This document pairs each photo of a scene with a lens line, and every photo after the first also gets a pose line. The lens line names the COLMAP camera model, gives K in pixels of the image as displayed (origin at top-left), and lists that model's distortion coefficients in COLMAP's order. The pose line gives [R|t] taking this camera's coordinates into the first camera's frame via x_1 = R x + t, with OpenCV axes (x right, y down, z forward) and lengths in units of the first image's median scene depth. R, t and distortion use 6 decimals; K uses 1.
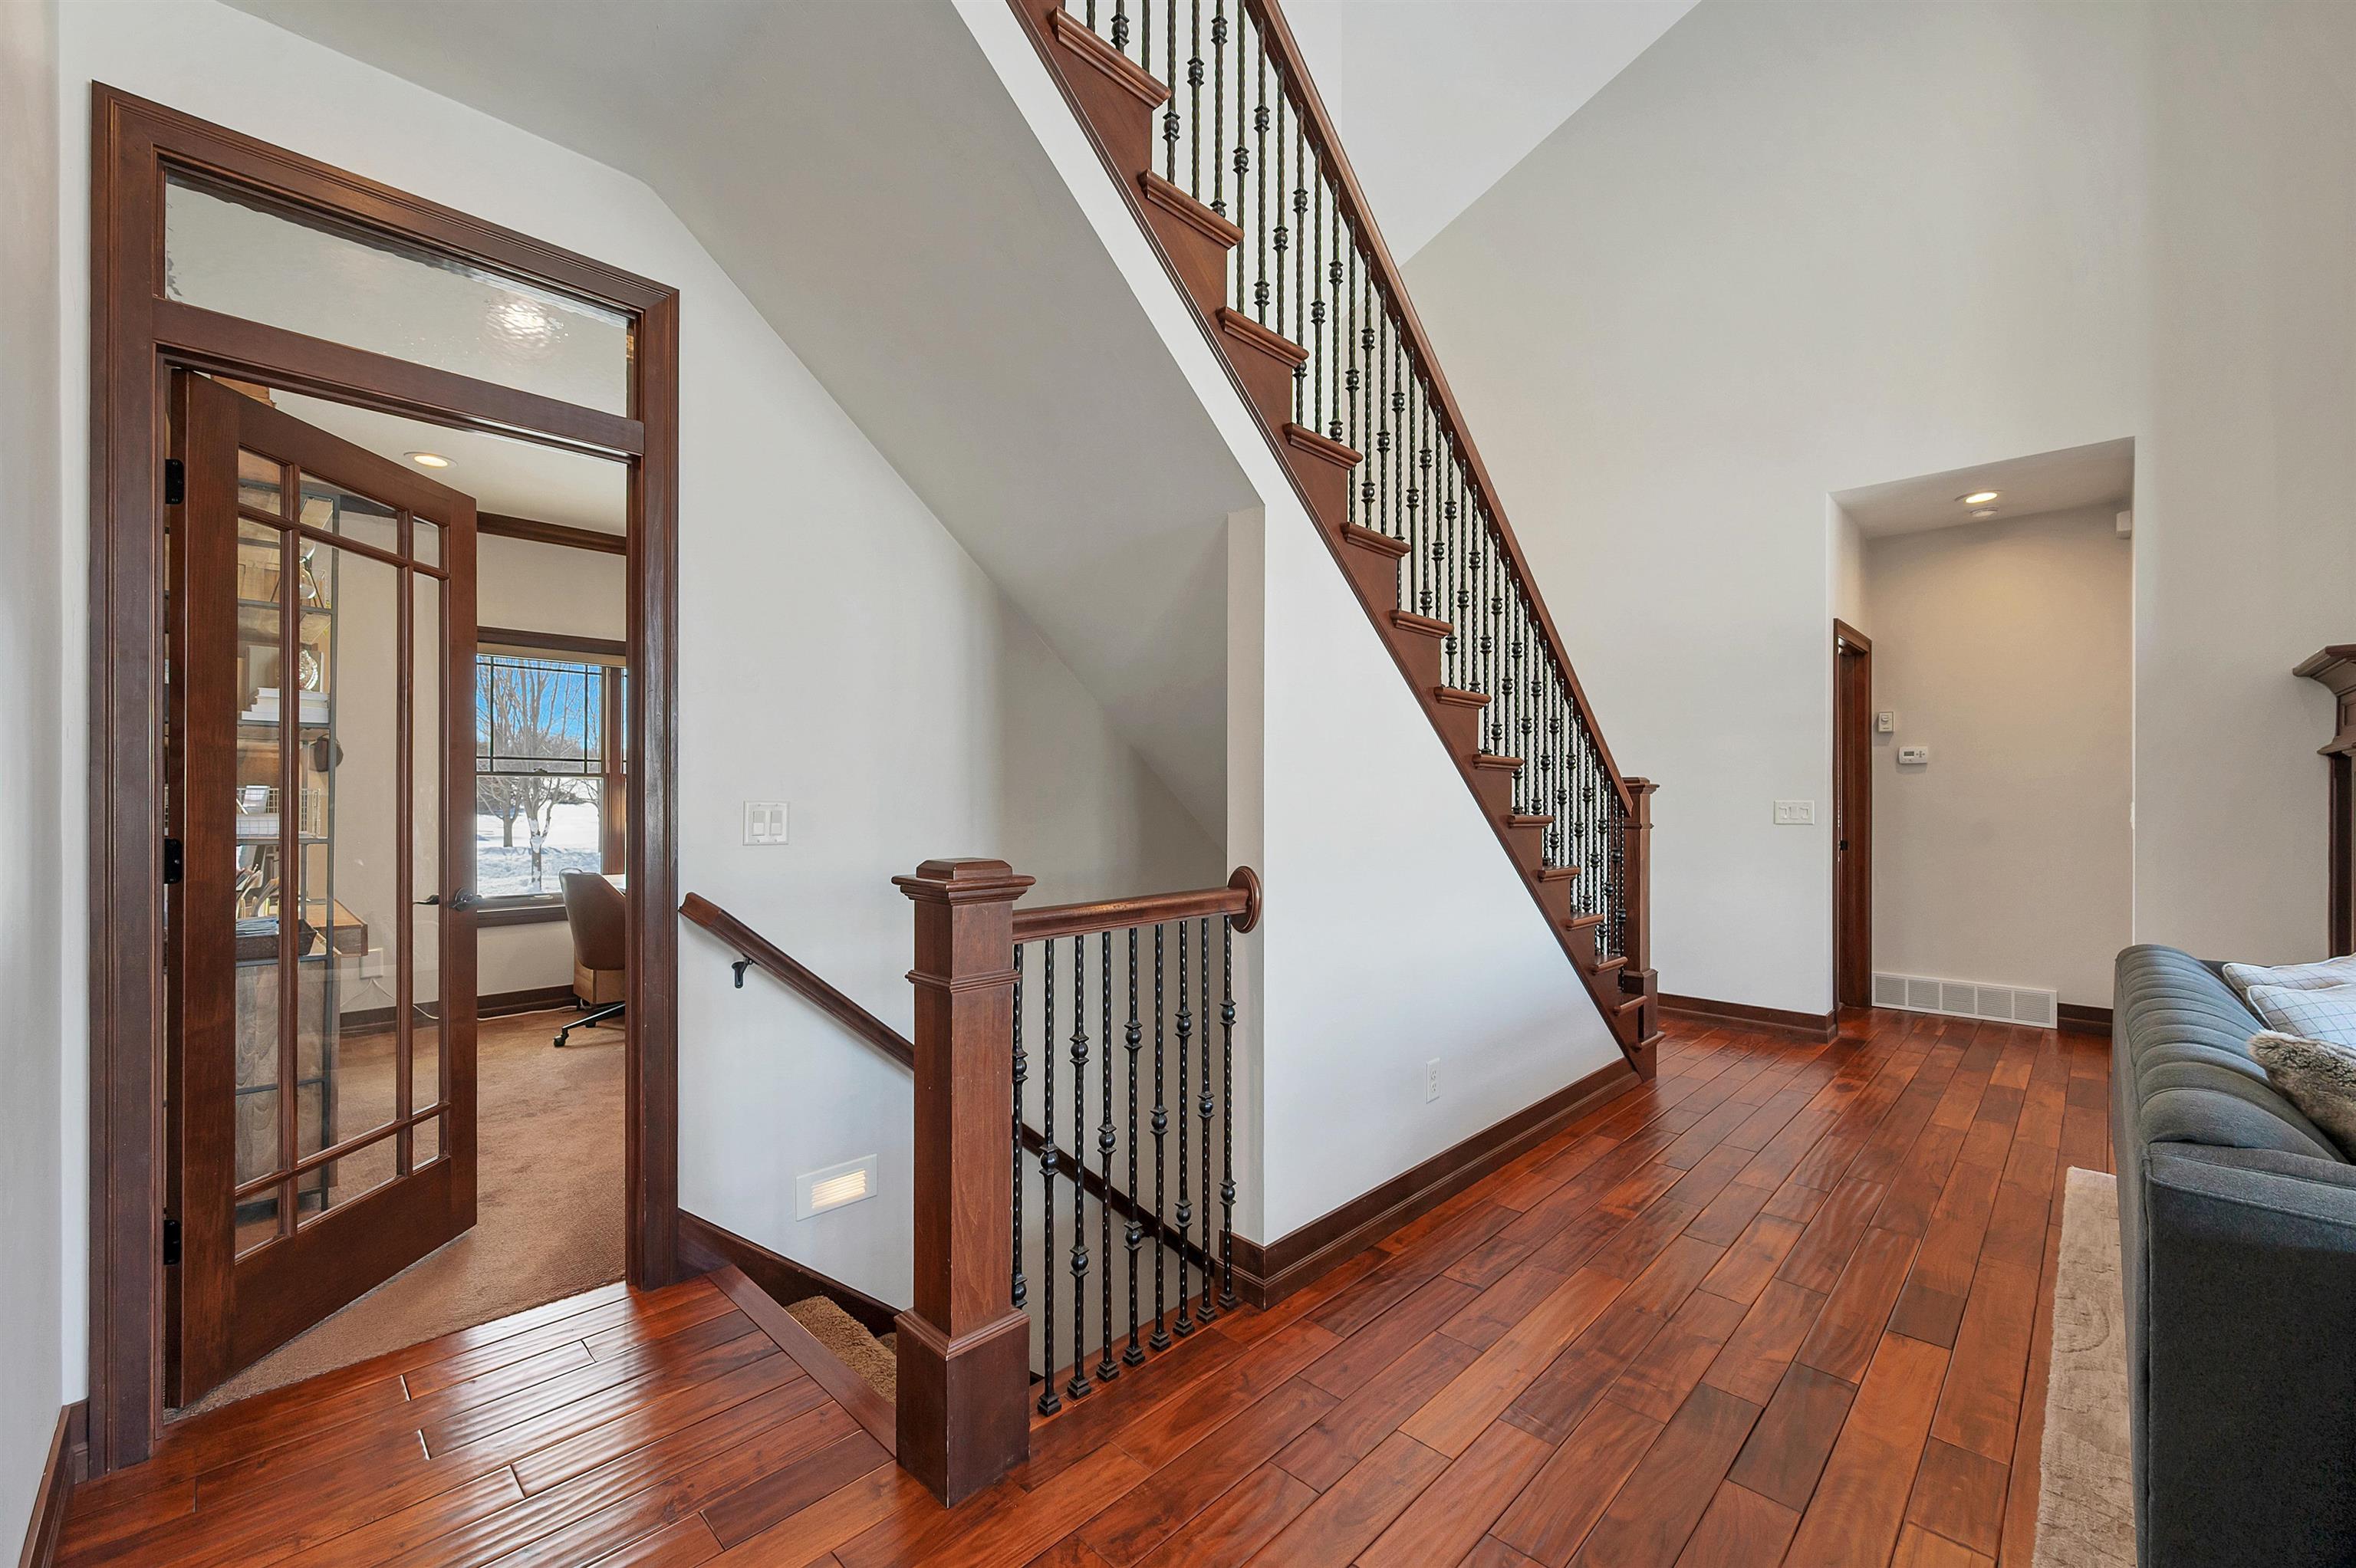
lens RADIAL K [[951.3, 0, 1172.3], [0, 951.3, 783.6], [0, 0, 1]] dist [0.003489, 0.000104]
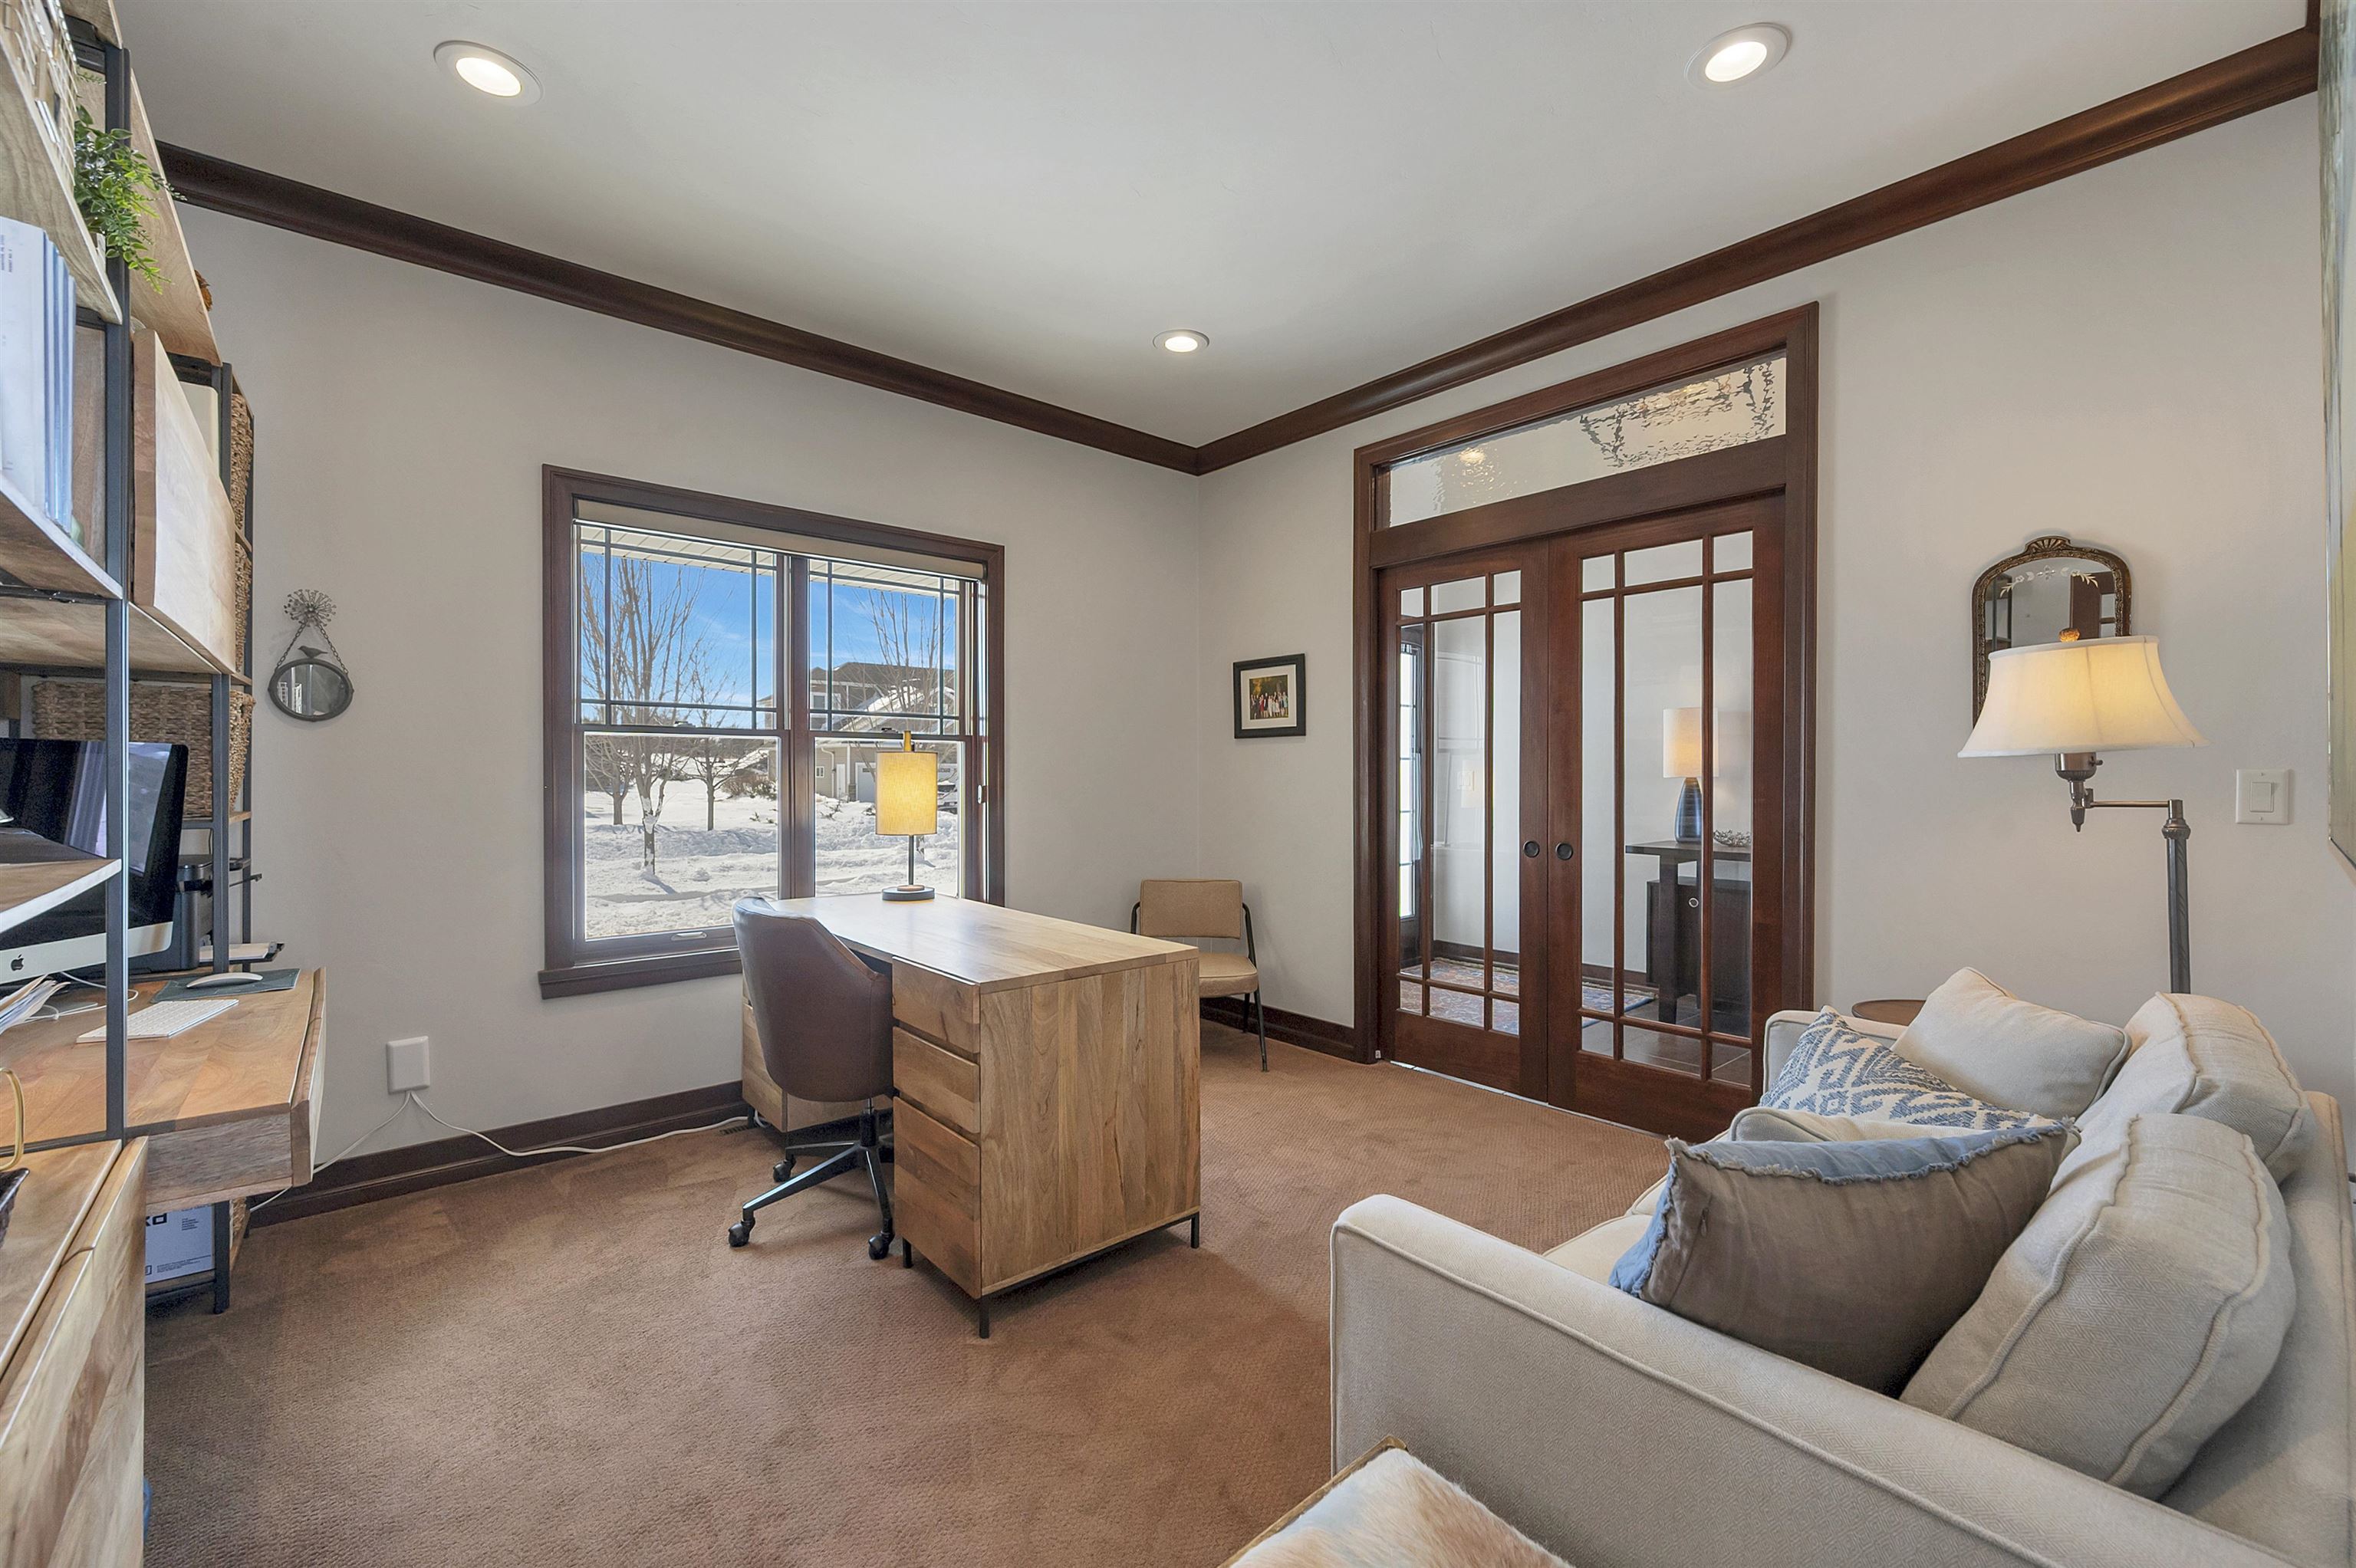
lens RADIAL K [[951.3, 0, 1184.1], [0, 951.3, 773.0], [0, 0, 1]] dist [0.003489, 0.000104]
pose [[0.997478, 0.000069, -0.070974, -0.085102], [0.000841, 0.999918, 0.012799, 0.002739], [0.070969, -0.012826, 0.997396, 0.117255]]
